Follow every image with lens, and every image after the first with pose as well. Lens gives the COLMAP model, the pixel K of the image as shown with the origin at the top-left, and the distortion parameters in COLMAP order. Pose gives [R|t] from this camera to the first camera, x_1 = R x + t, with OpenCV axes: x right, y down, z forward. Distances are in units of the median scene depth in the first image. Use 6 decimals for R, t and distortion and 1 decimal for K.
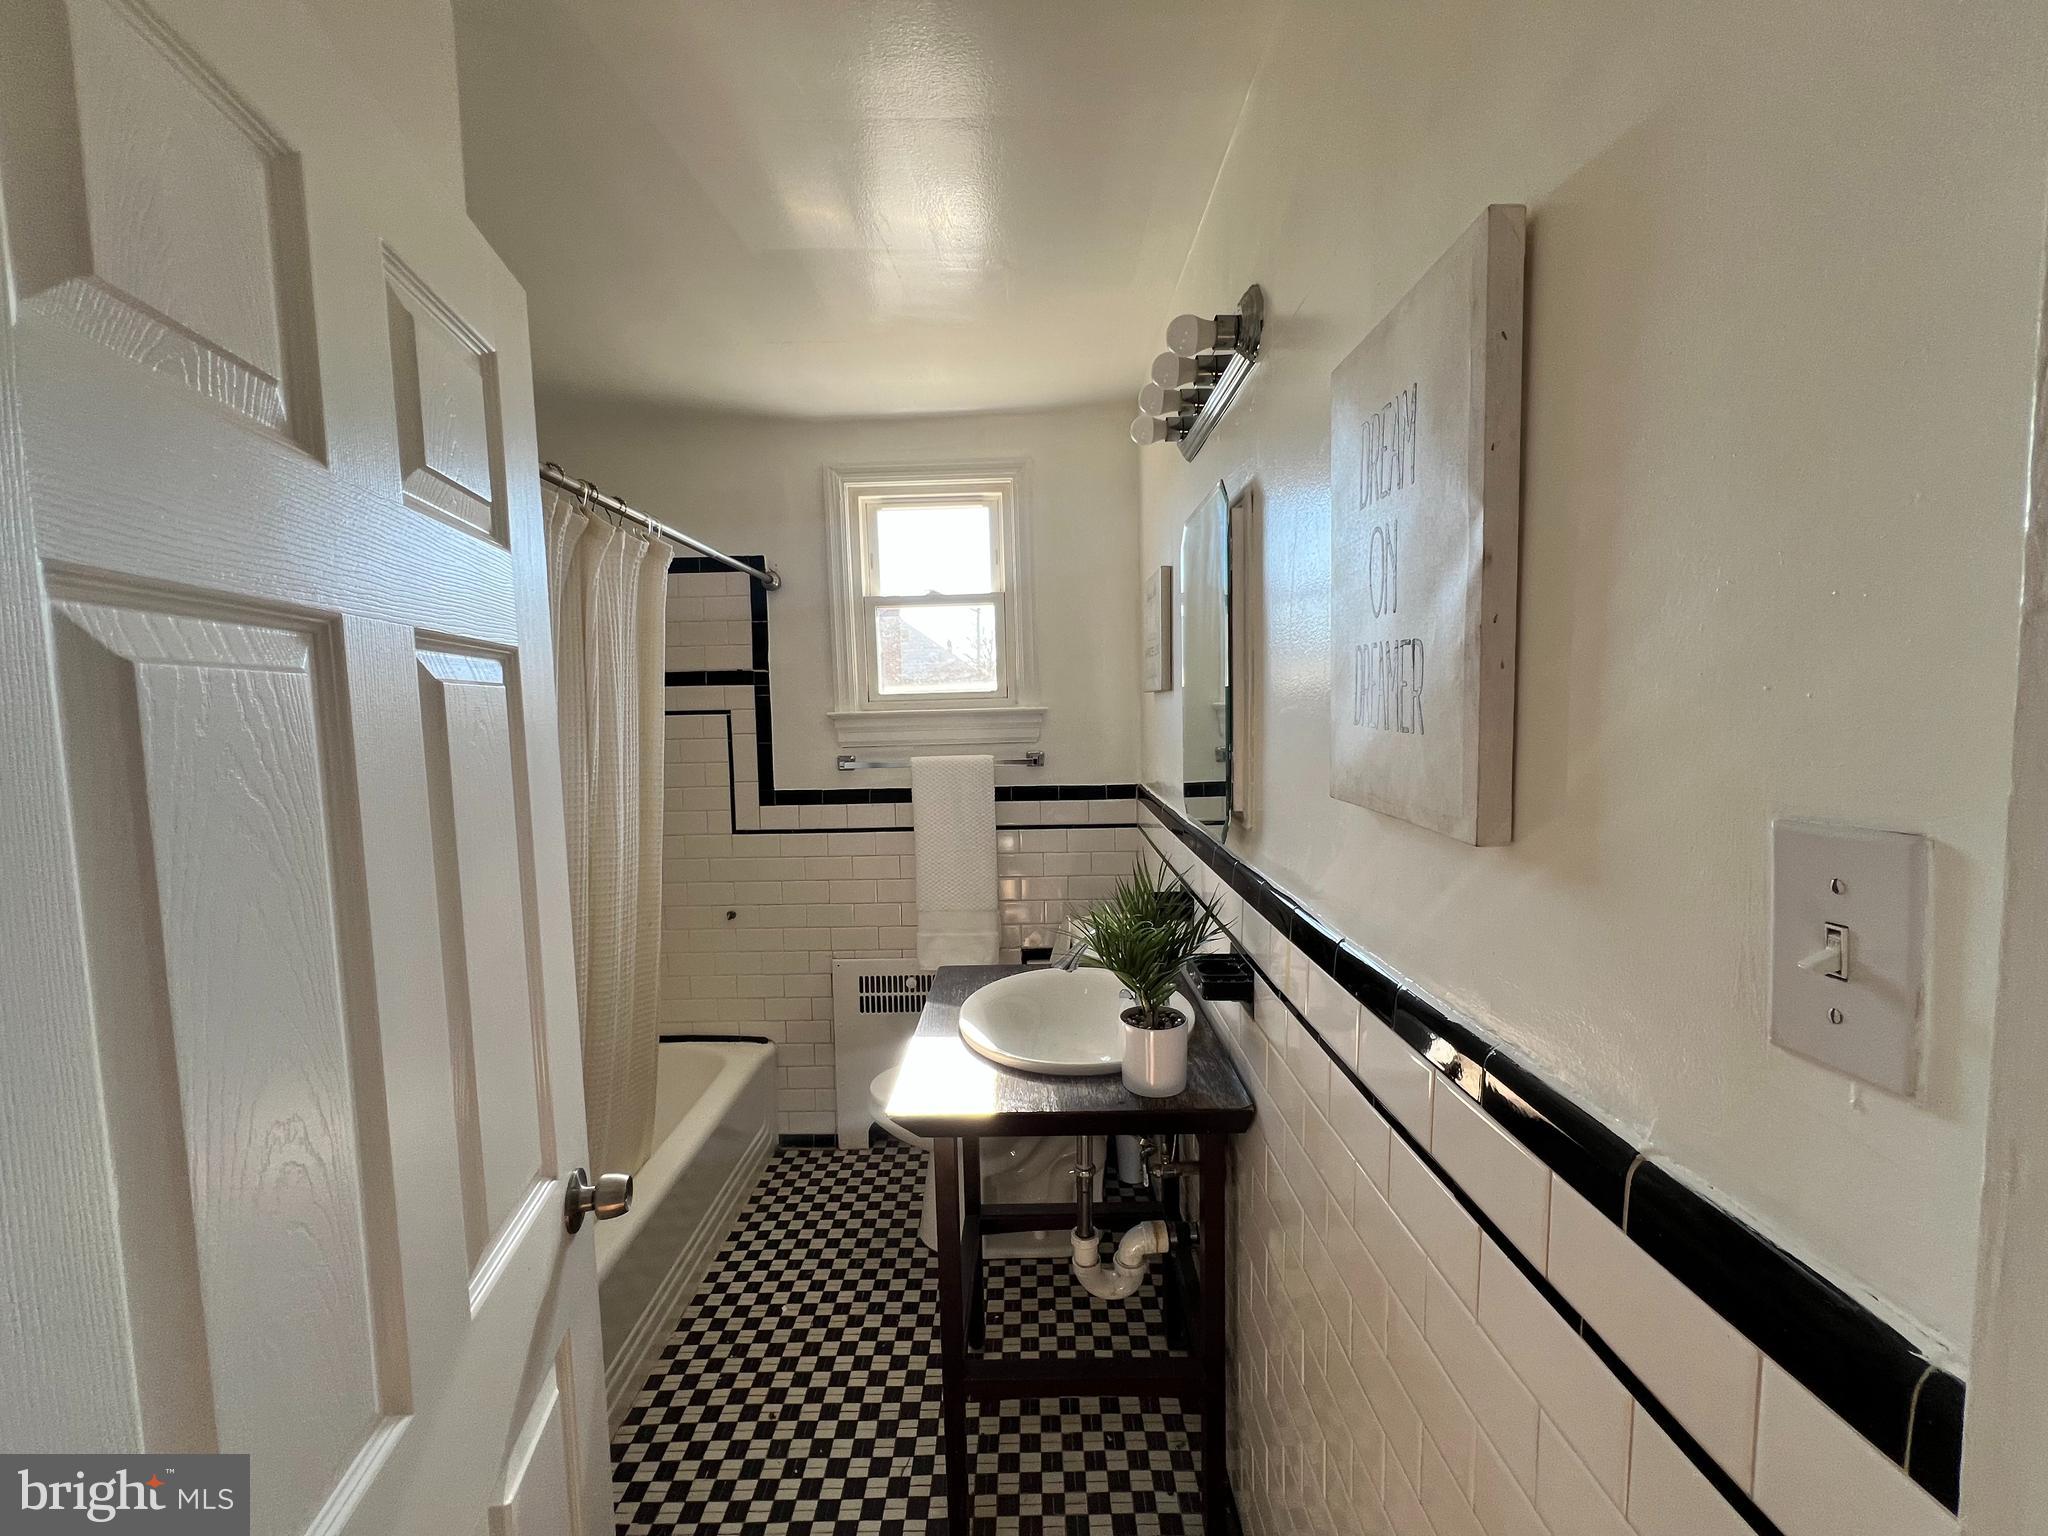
lens RADIAL K [[818.3, 0, 1024.0], [0, 818.3, 768.0], [0, 0, 1]] dist [-0.052224, -0.000015]
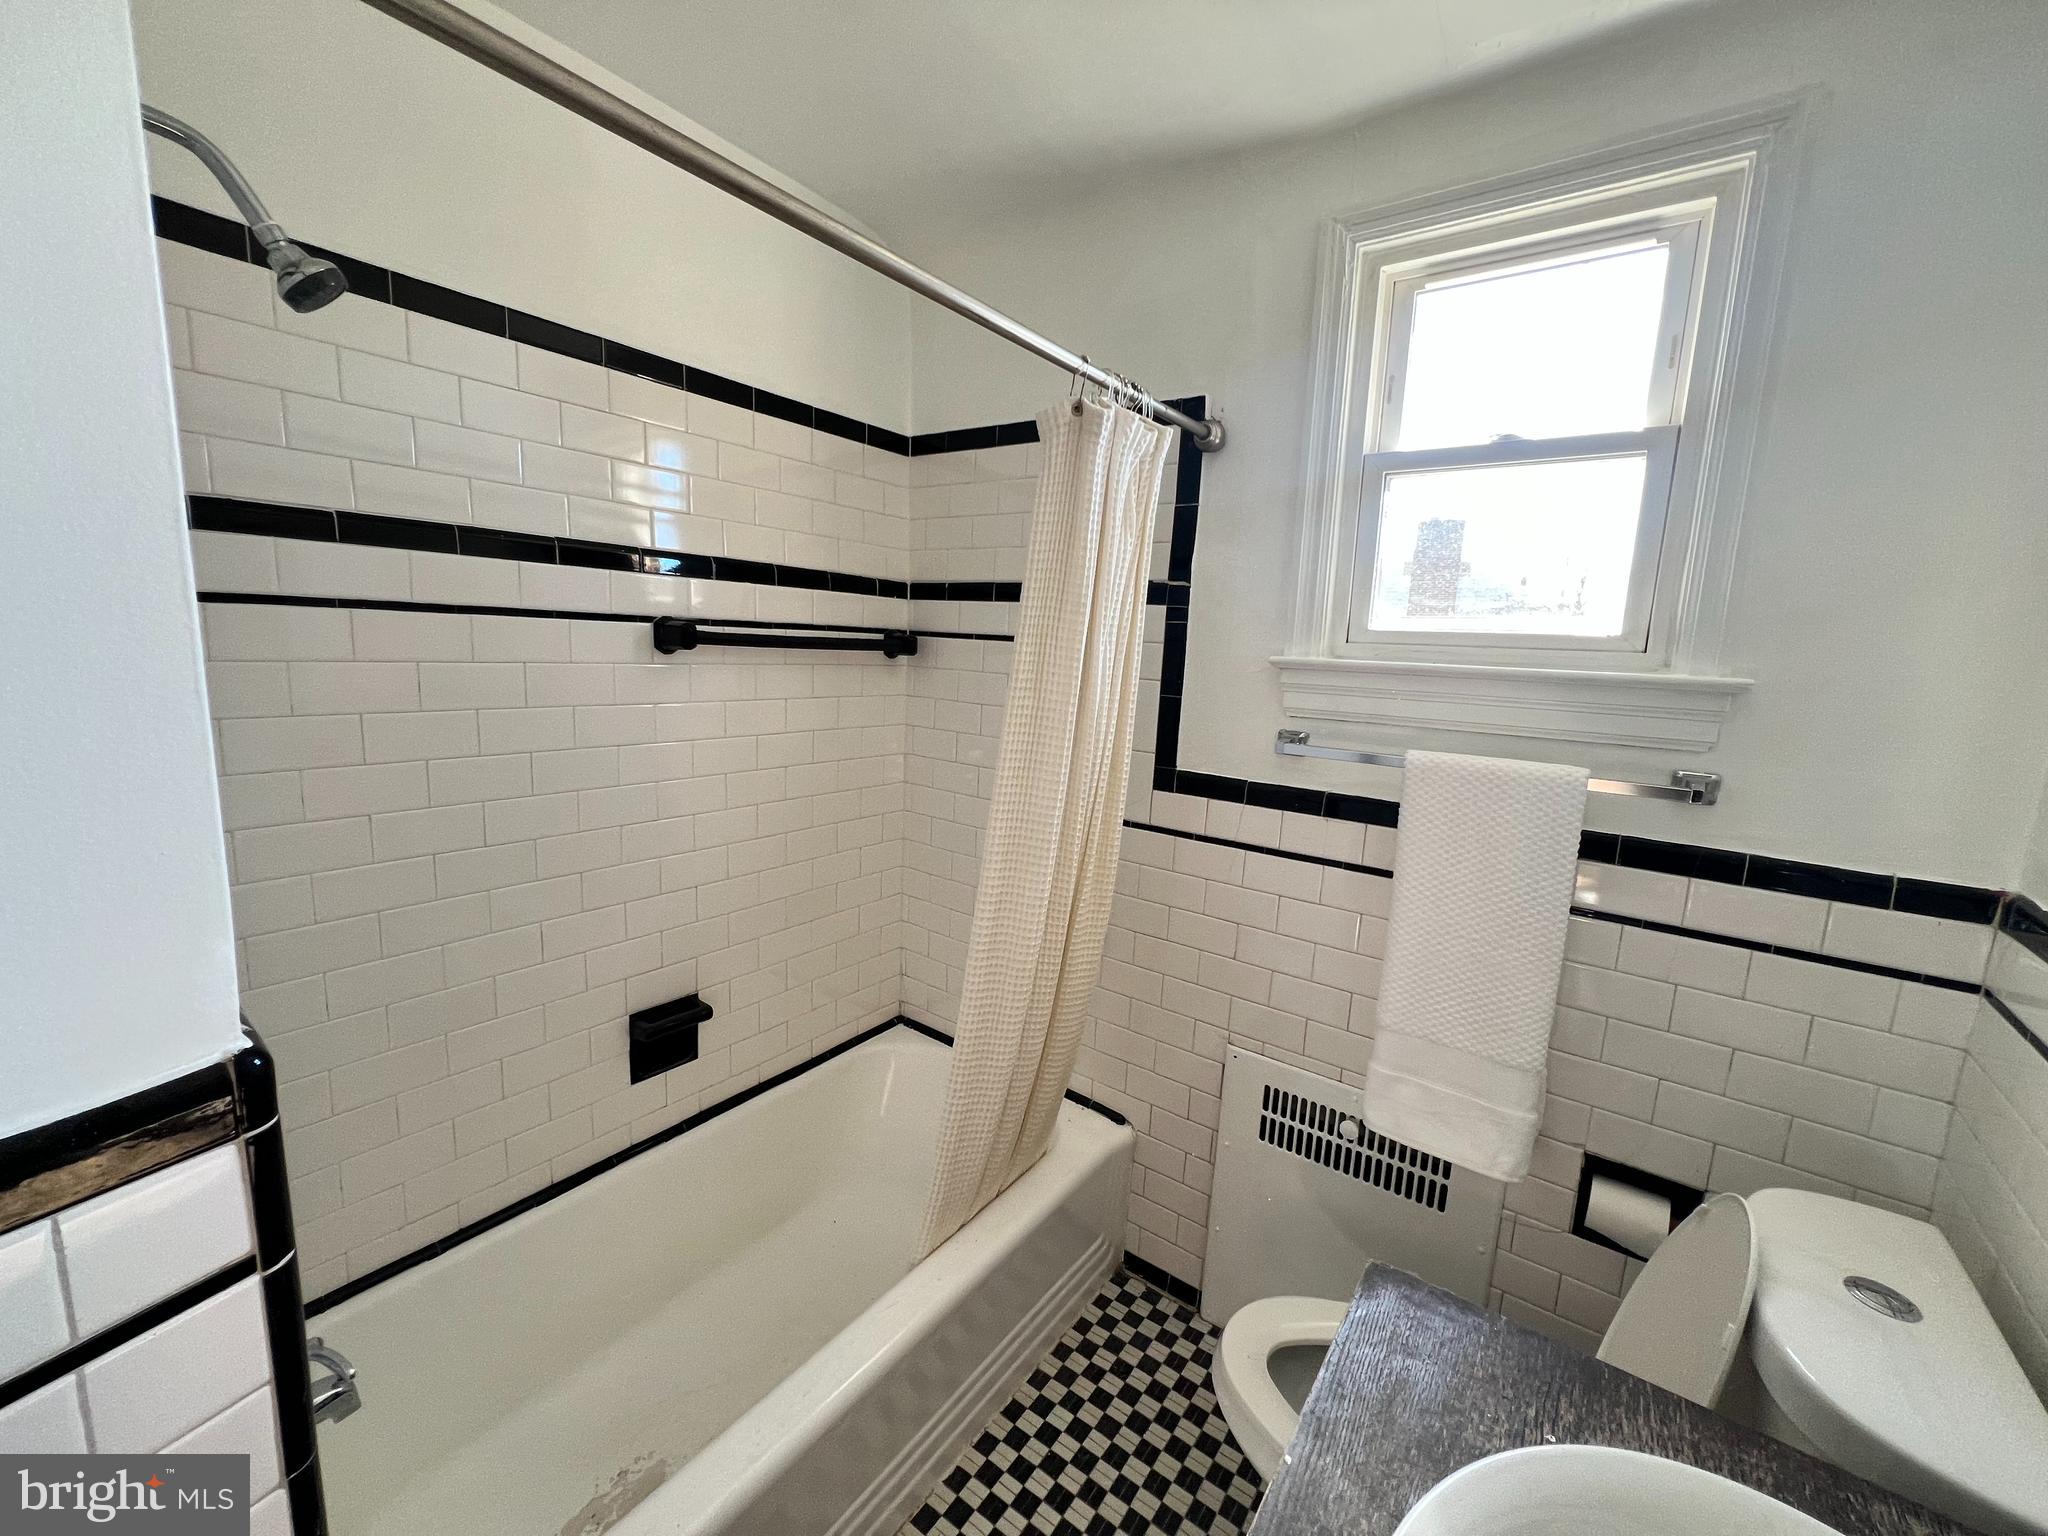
lens RADIAL K [[821.2, 0, 1020.9], [0, 821.2, 769.3], [0, 0, 1]] dist [0.000071, 0.000098]
pose [[0.801676, 0.152266, -0.578040, -0.025105], [-0.086960, 0.986433, 0.139241, -0.053445], [0.591400, -0.061359, 0.804041, 0.392175]]
